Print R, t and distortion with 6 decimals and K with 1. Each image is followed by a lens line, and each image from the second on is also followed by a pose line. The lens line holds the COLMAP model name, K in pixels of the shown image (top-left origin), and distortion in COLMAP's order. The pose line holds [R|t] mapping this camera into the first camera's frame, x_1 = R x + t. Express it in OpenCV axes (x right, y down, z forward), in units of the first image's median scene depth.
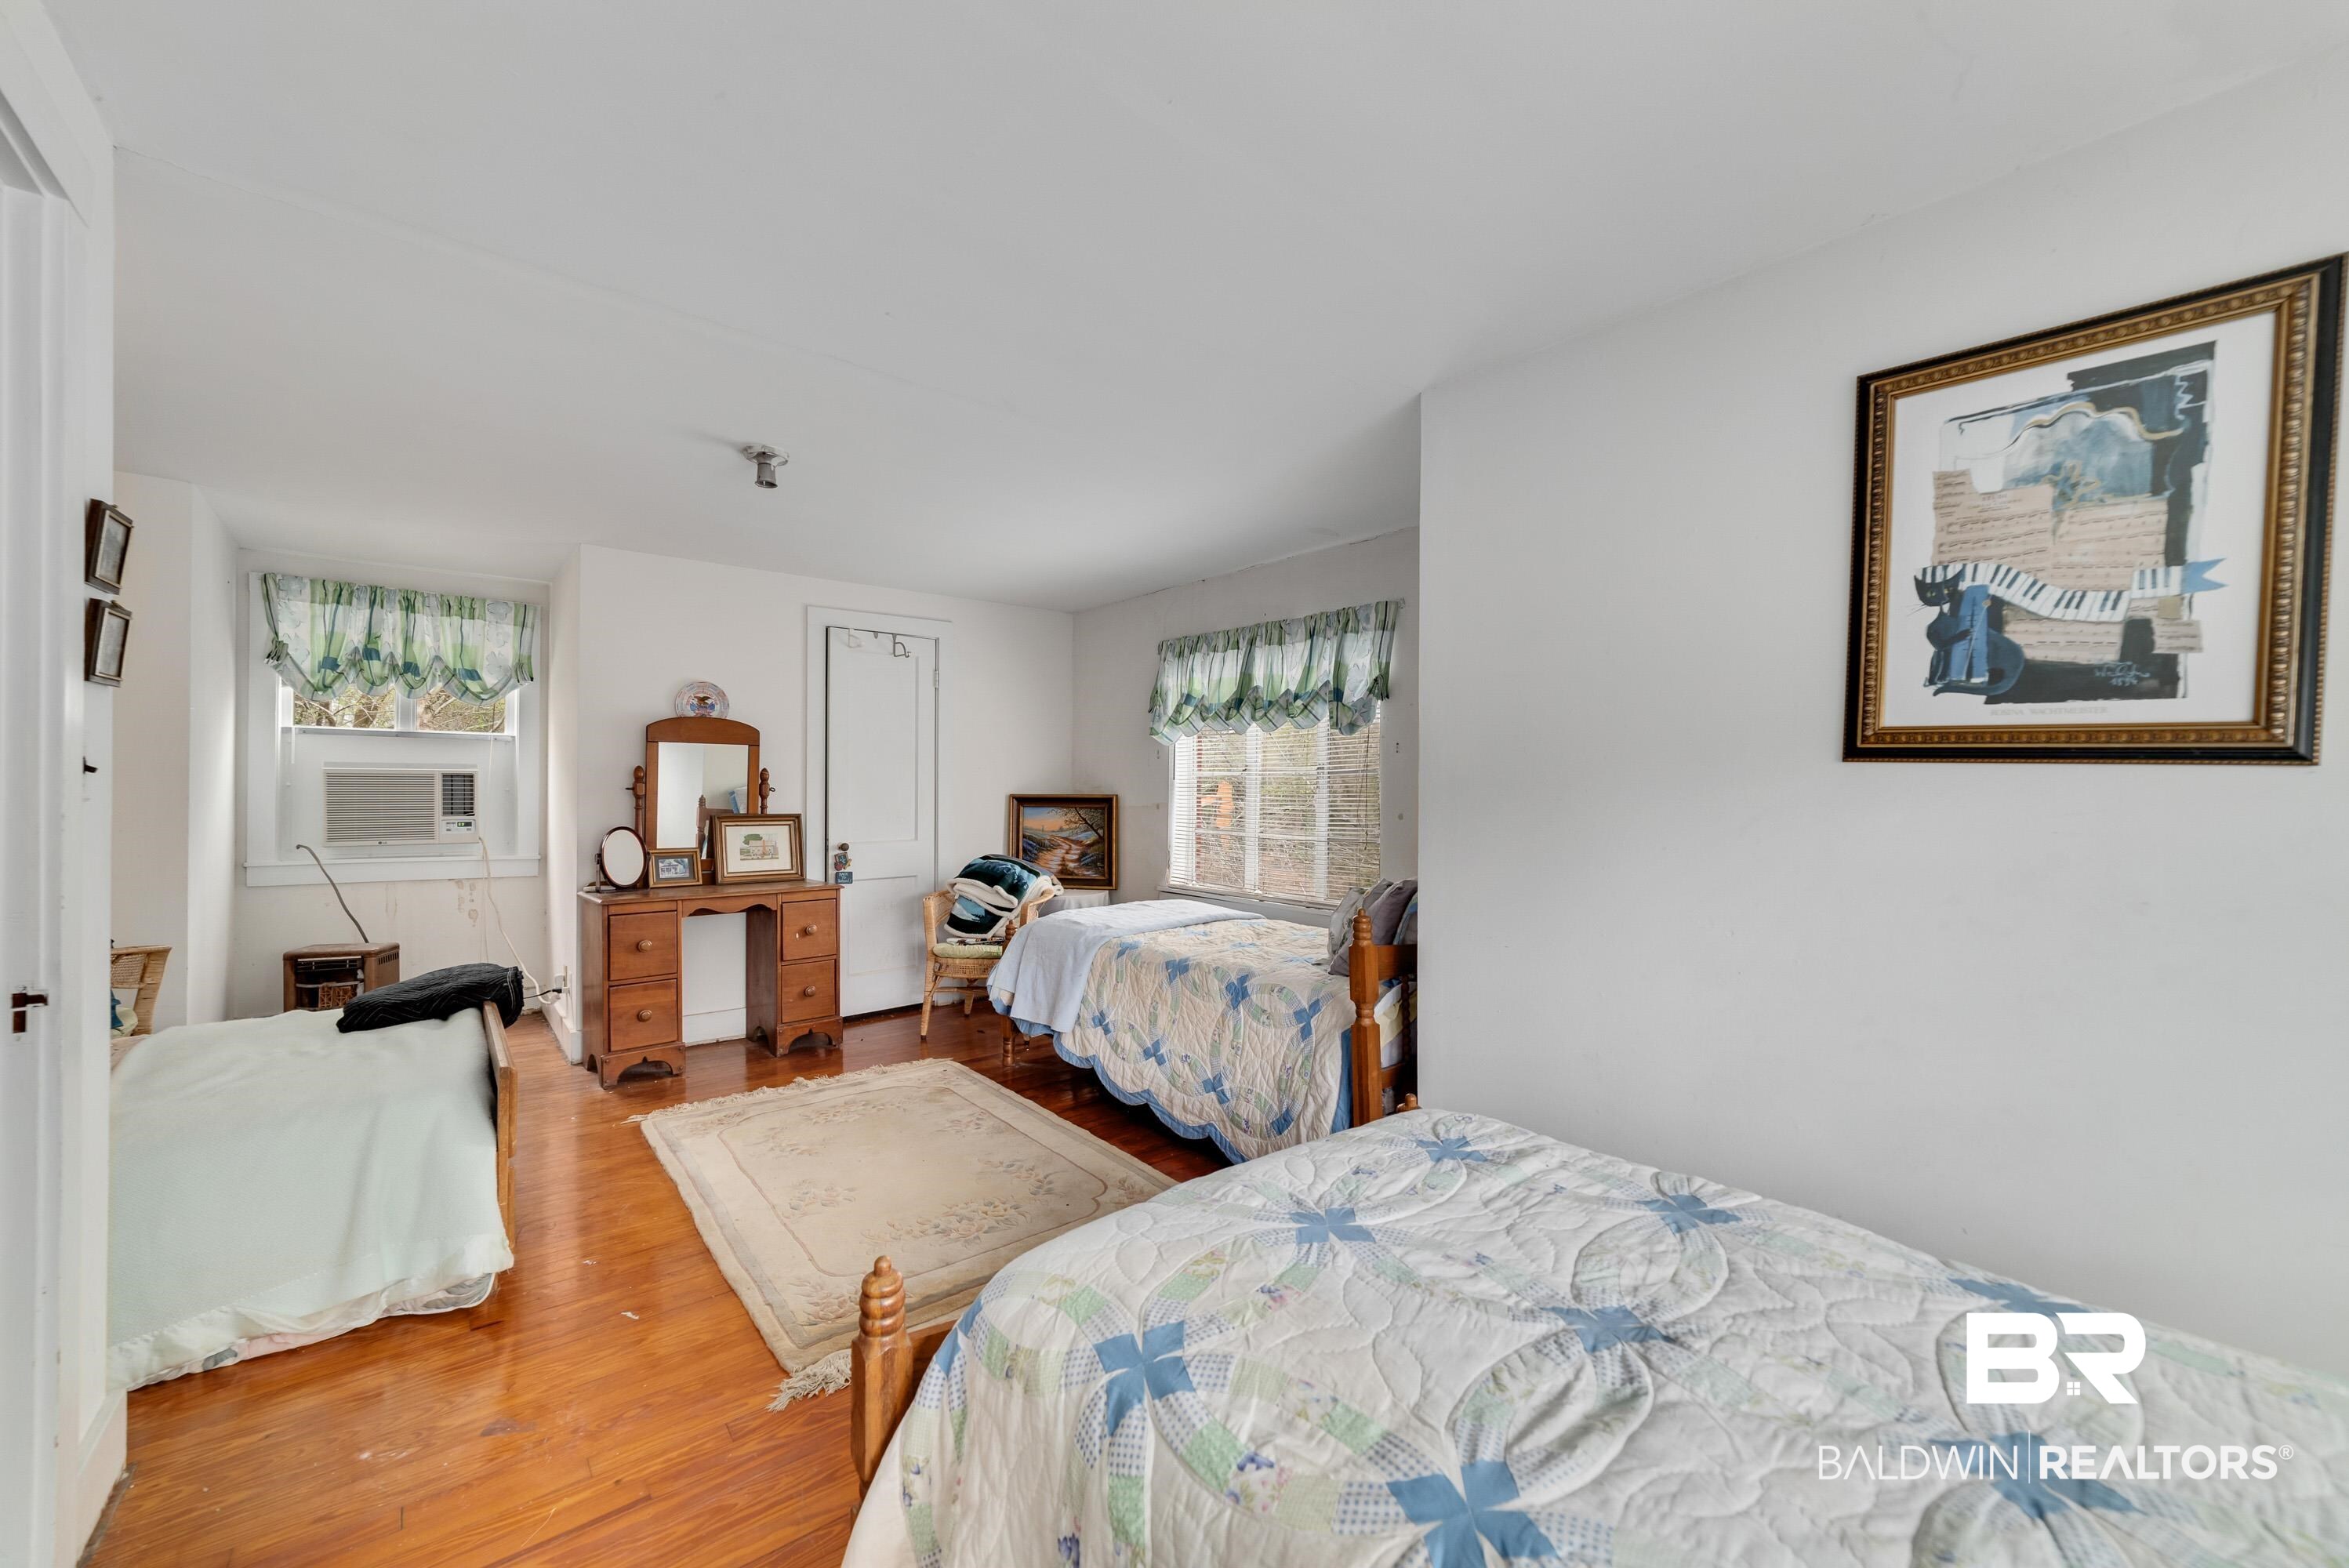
lens RADIAL K [[911.1, 0, 1164.5], [0, 911.1, 794.1], [0, 0, 1]] dist [-0.013100, 0.002976]
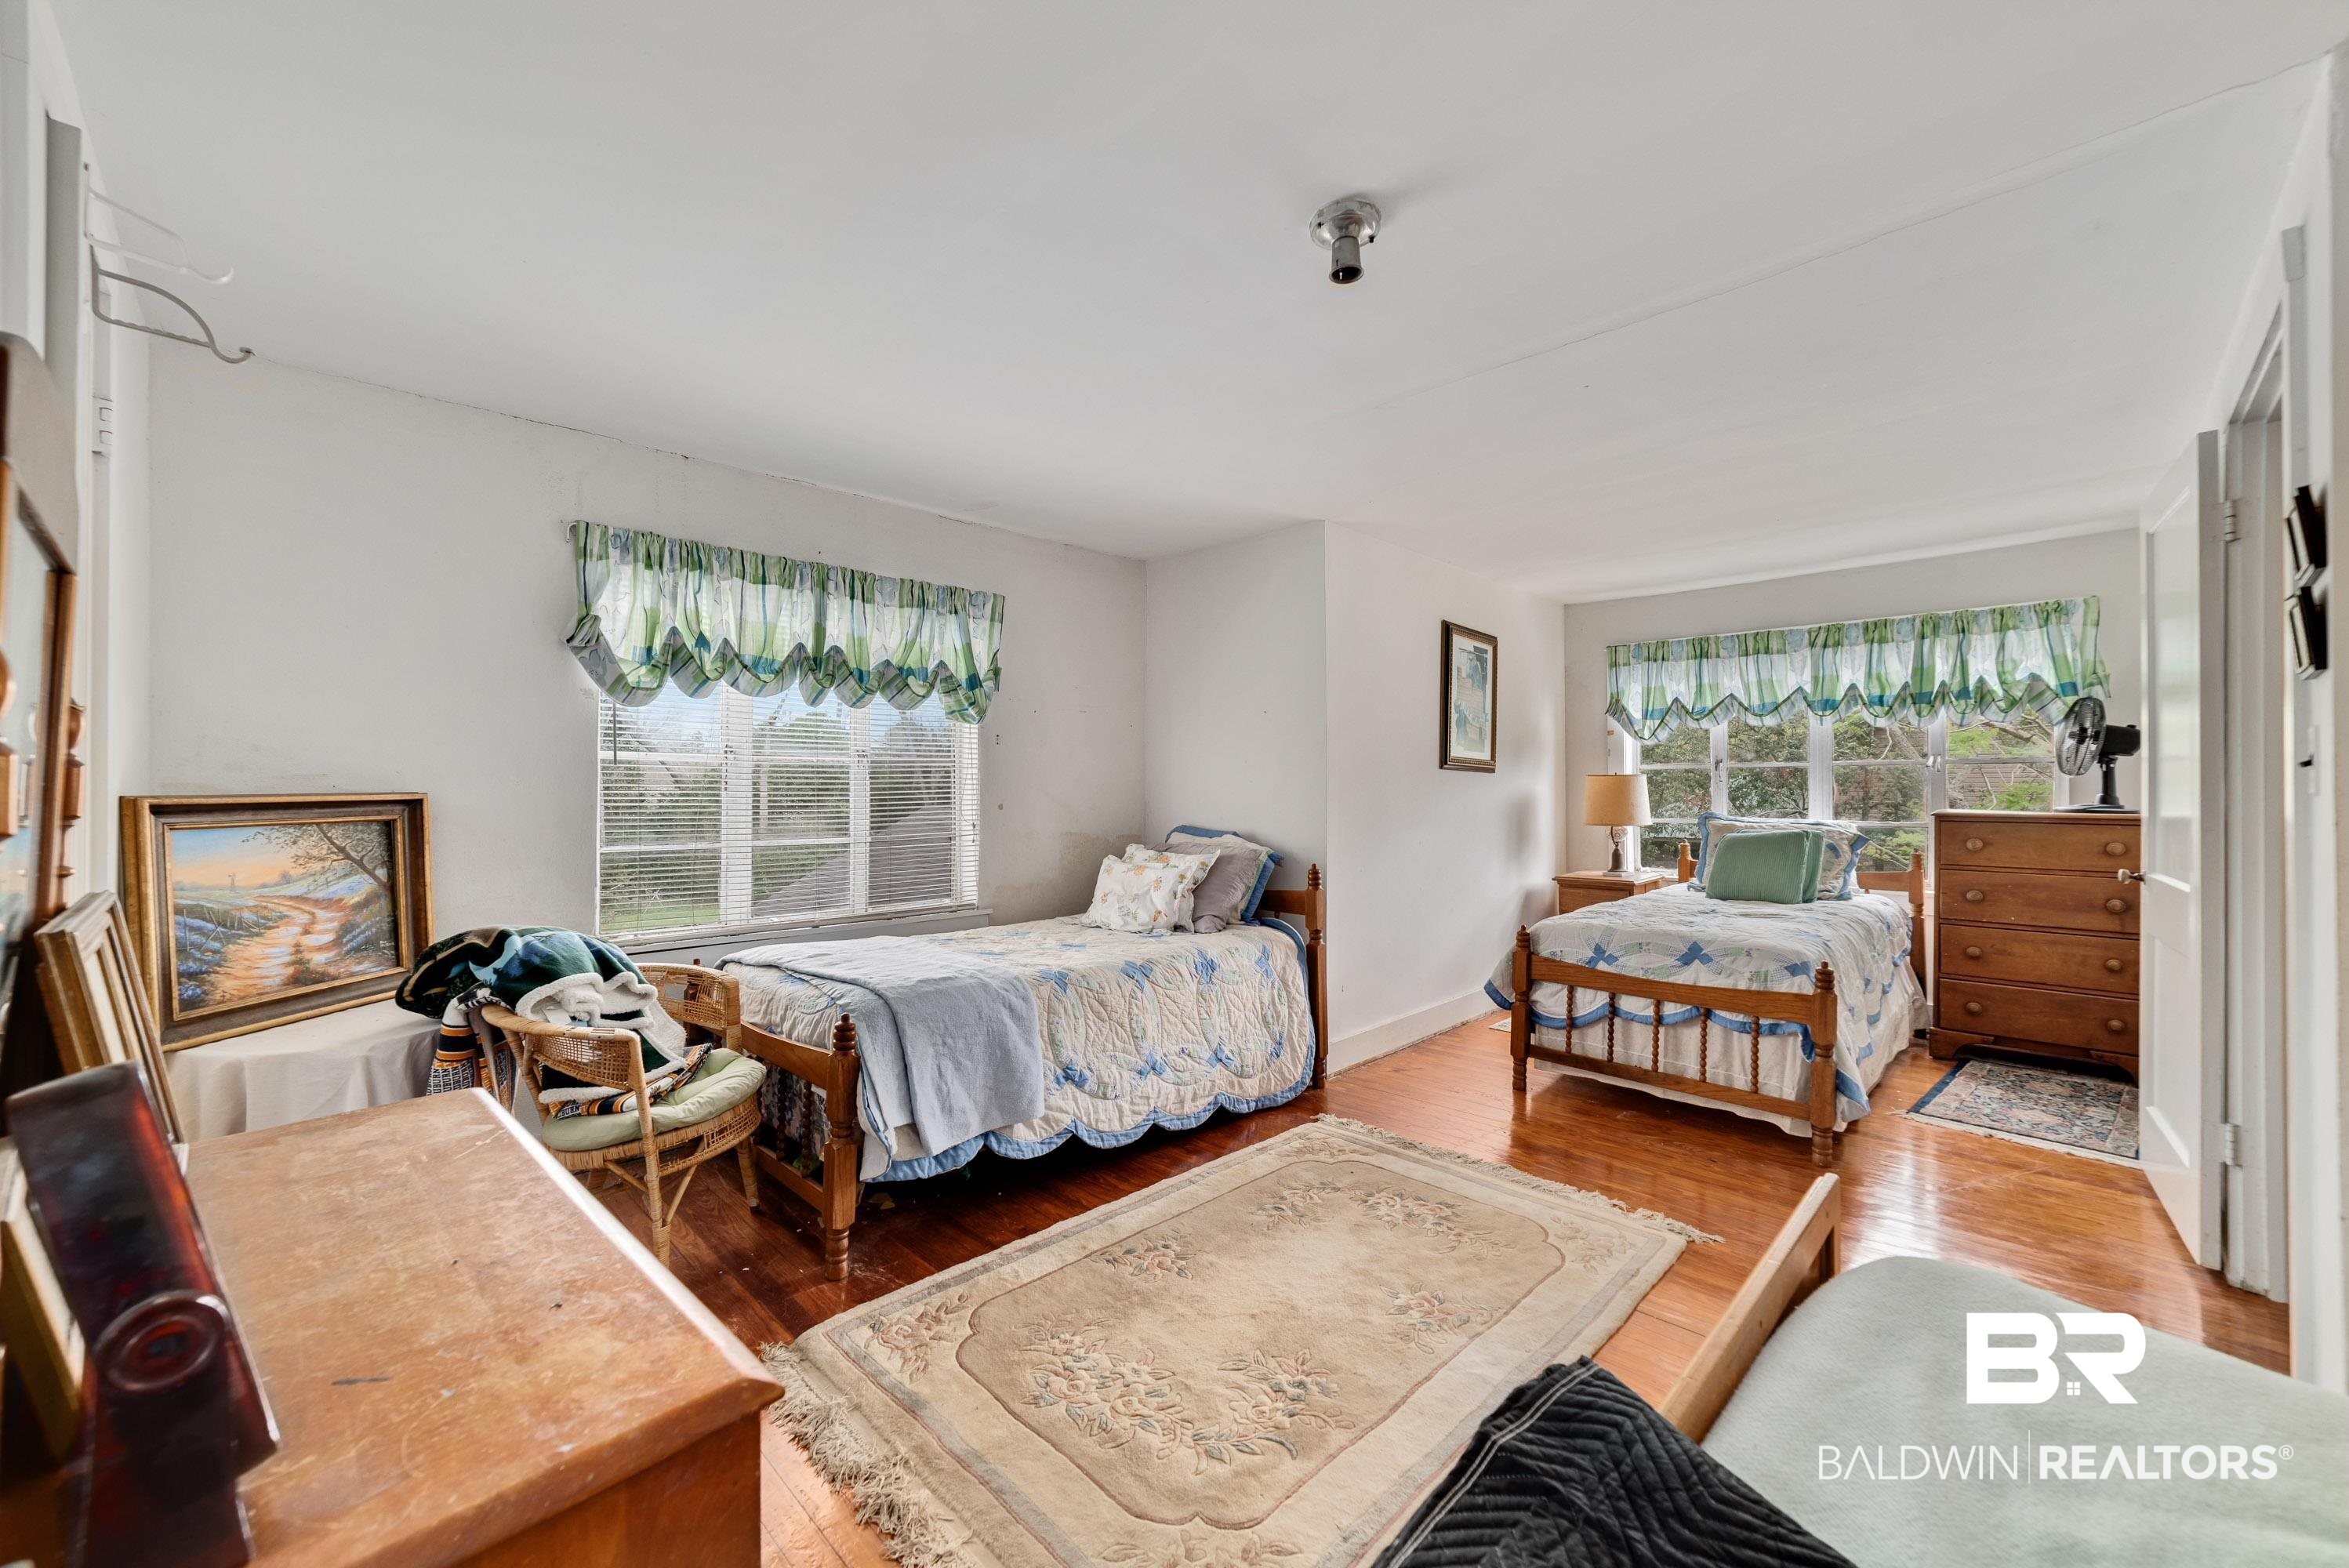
lens RADIAL K [[911.1, 0, 1166.8], [0, 911.1, 784.8], [0, 0, 1]] dist [-0.013100, 0.002976]
pose [[-0.073866, -0.013865, 0.997172, -0.776548], [0.001769, 0.999900, 0.014034, -0.013579], [-0.997267, 0.002801, -0.073834, 0.875115]]
